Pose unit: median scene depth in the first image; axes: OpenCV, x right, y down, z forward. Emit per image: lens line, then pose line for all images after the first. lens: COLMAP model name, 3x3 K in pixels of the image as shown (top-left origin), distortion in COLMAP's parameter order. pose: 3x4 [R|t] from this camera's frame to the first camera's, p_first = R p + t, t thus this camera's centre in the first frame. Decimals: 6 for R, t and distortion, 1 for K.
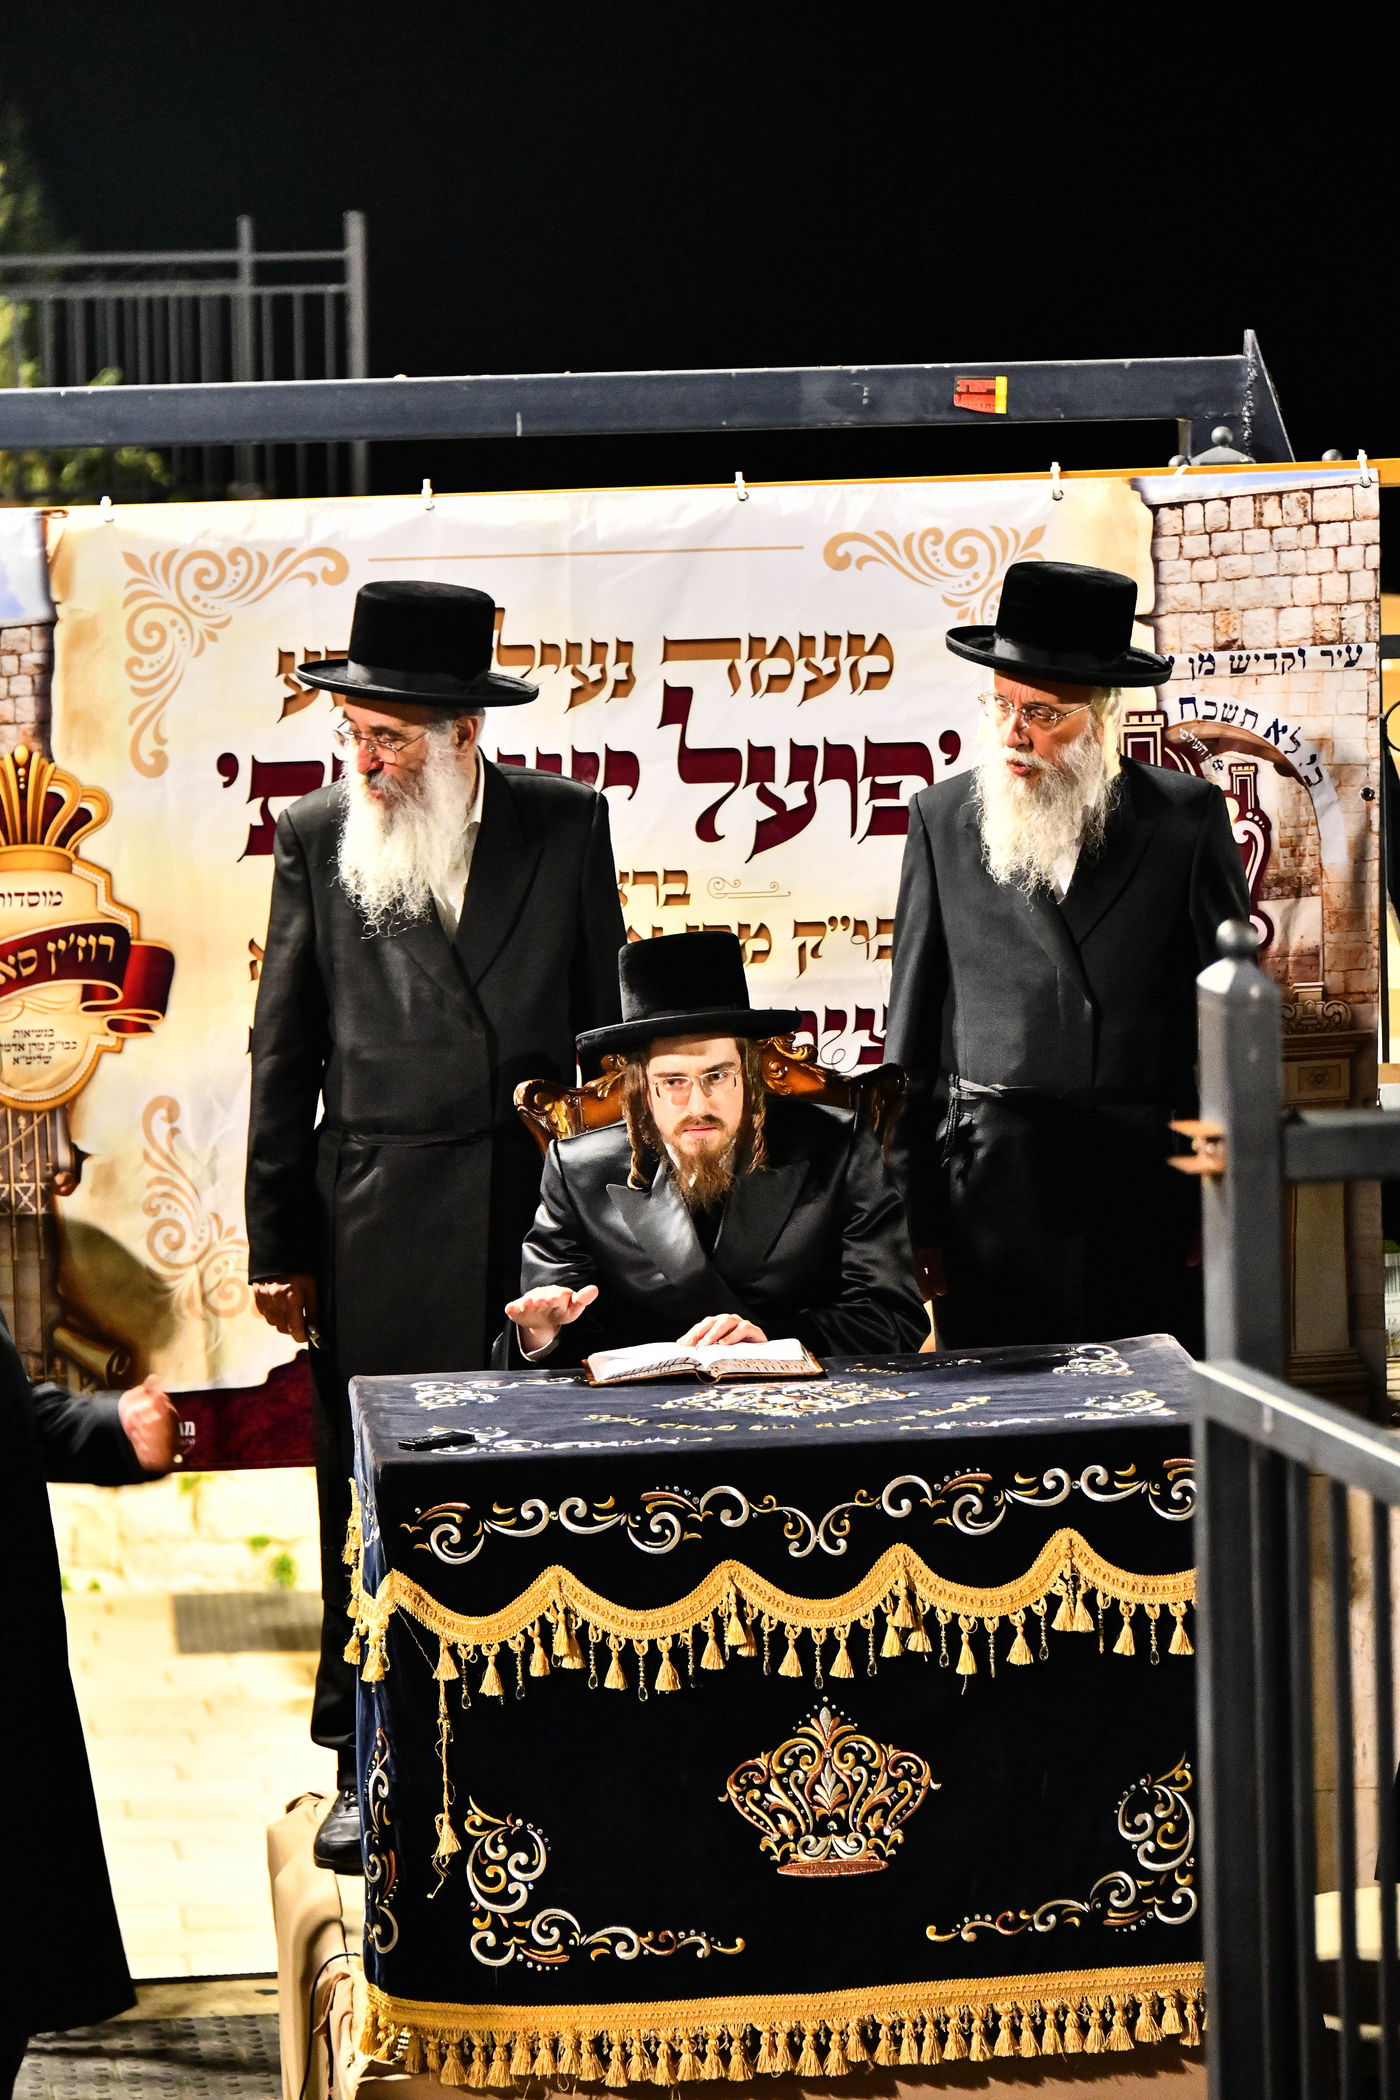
lens RADIAL K [[8094.0, 0, 399.0], [0, 8094.0, 1050.3], [0, 0, 1]] dist [0.022580, -0.066904]
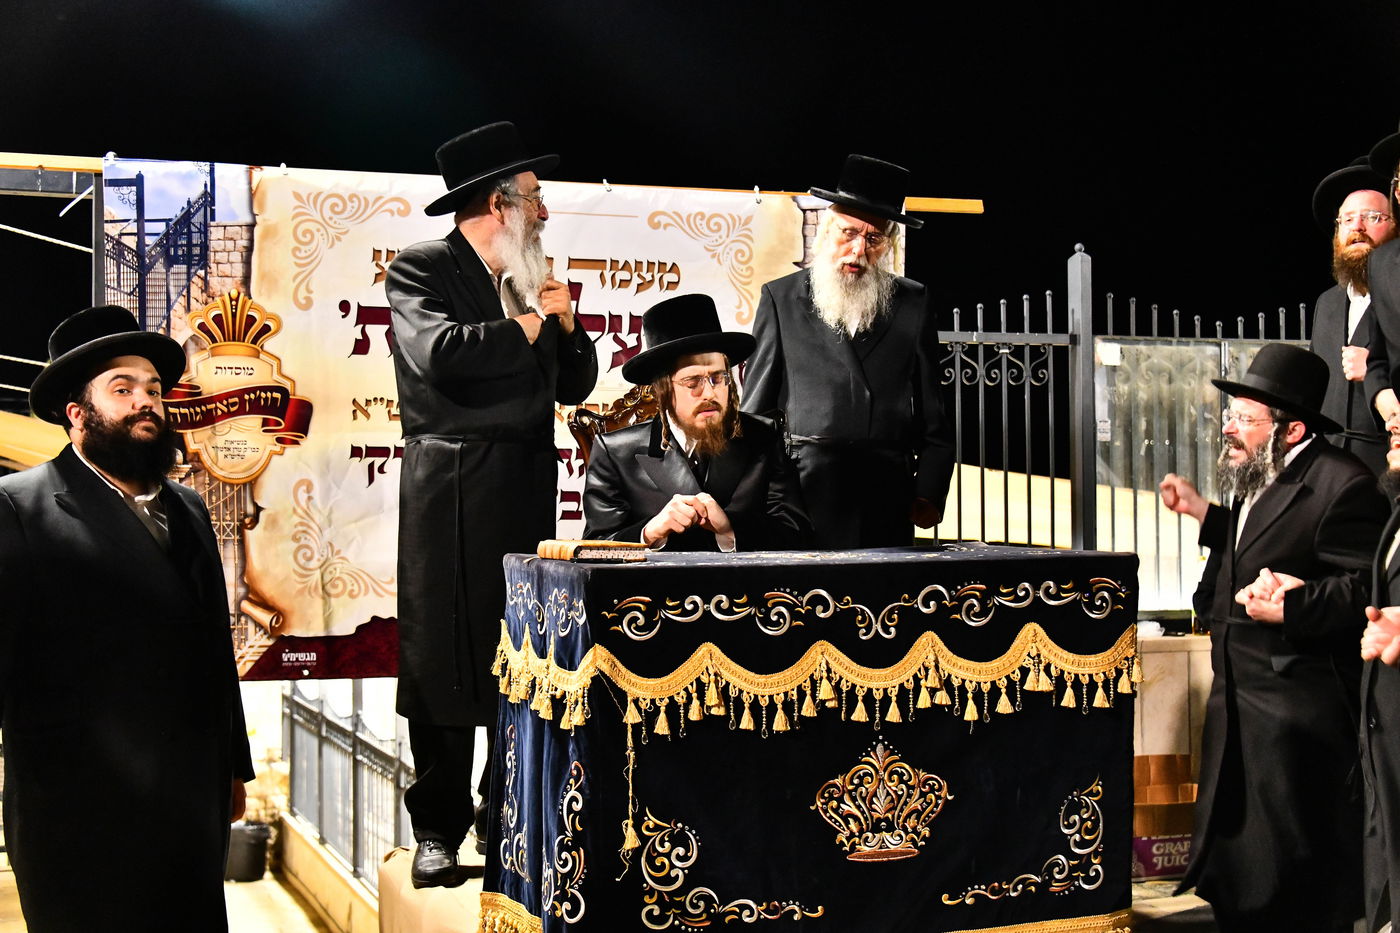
lens RADIAL K [[2028.8, 0, 721.5], [0, 2028.8, 457.5], [0, 0, 1]] dist [0.003653, 0.017498]
pose [[0.964633, 0.034312, 0.261355, -0.072842], [0.000997, 0.991010, -0.133784, 0.078708], [-0.263596, 0.129313, 0.955926, 0.646776]]
